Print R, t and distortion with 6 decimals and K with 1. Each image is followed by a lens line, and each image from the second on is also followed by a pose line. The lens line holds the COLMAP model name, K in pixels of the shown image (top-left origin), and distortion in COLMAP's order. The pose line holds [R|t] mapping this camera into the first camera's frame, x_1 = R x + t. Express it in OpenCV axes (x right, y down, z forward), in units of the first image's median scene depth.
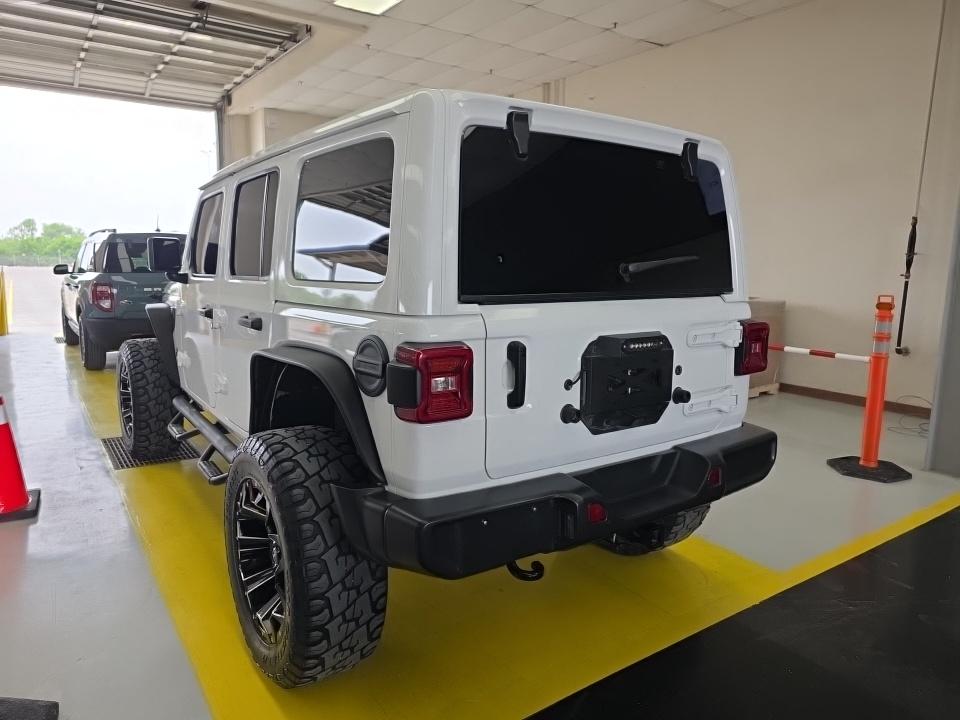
lens RADIAL K [[650.7, 0, 482.2], [0, 650.7, 348.9], [0, 0, 1]] dist [-0.001382, -0.001360]
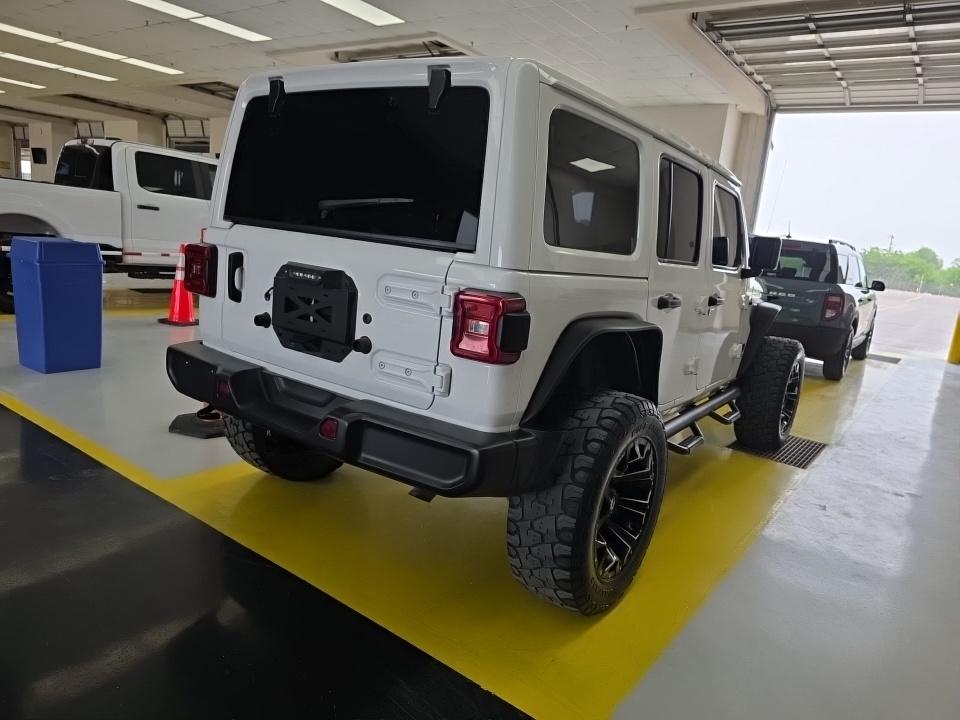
lens RADIAL K [[649.4, 0, 480.0], [0, 649.4, 360.0], [0, 0, 1]] dist [0.007423, -0.001597]
pose [[0.328448, 0.201527, -0.922772, 1.265061], [-0.225998, 0.965362, 0.130387, -0.071264], [0.917086, 0.165719, 0.362616, 0.833829]]
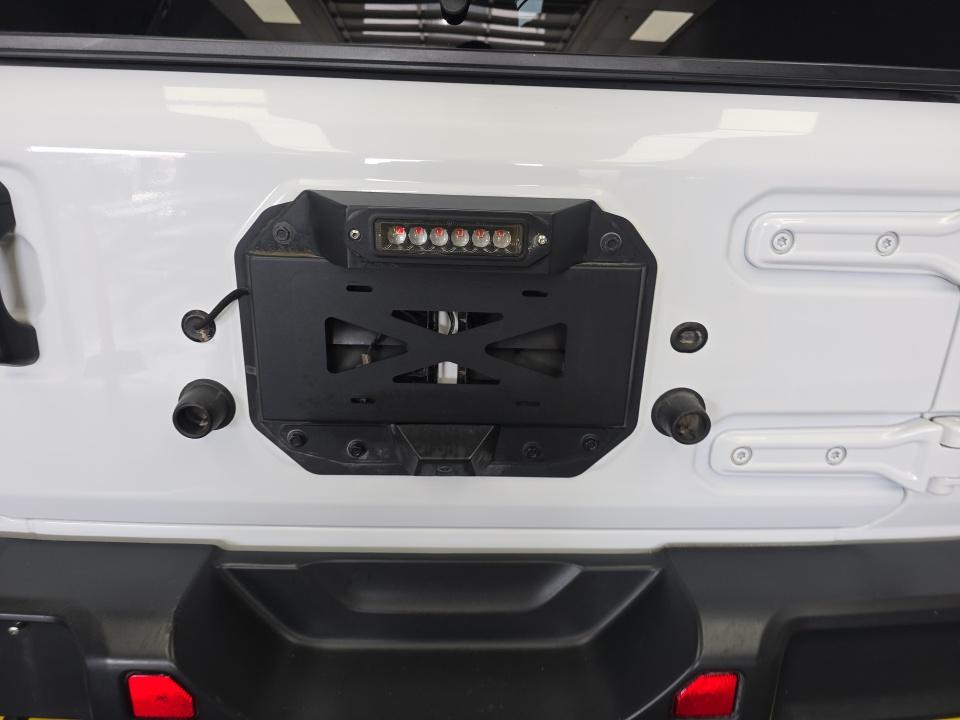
lens RADIAL K [[660.9, 0, 480.0], [0, 660.9, 360.0], [0, 0, 1]] dist [0.020836, -0.001116]
pose [[0.831522, 0.216696, -0.511482, 0.389650], [-0.095447, 0.962815, 0.252740, -0.027724], [0.547230, -0.161340, 0.821285, 0.699637]]
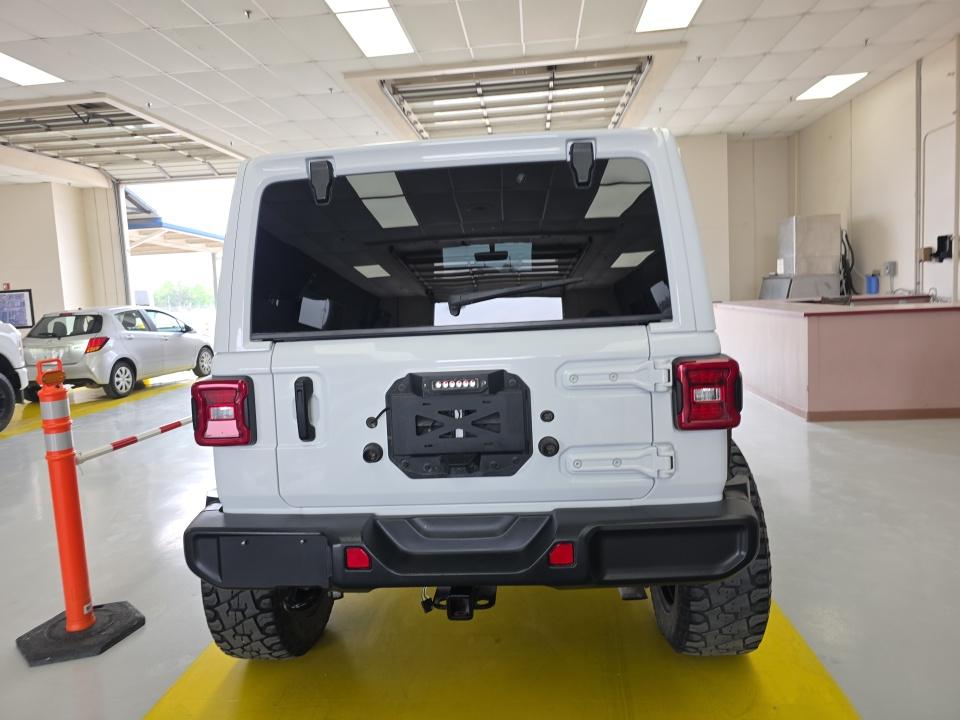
lens RADIAL K [[648.4, 0, 479.0], [0, 648.4, 339.2], [0, 0, 1]] dist [0.055400, -0.048090]
pose [[0.762102, -0.006254, -0.647427, 0.789184], [-0.025782, 0.998867, -0.039998, -0.031177], [0.646944, 0.047174, 0.761077, 0.311357]]
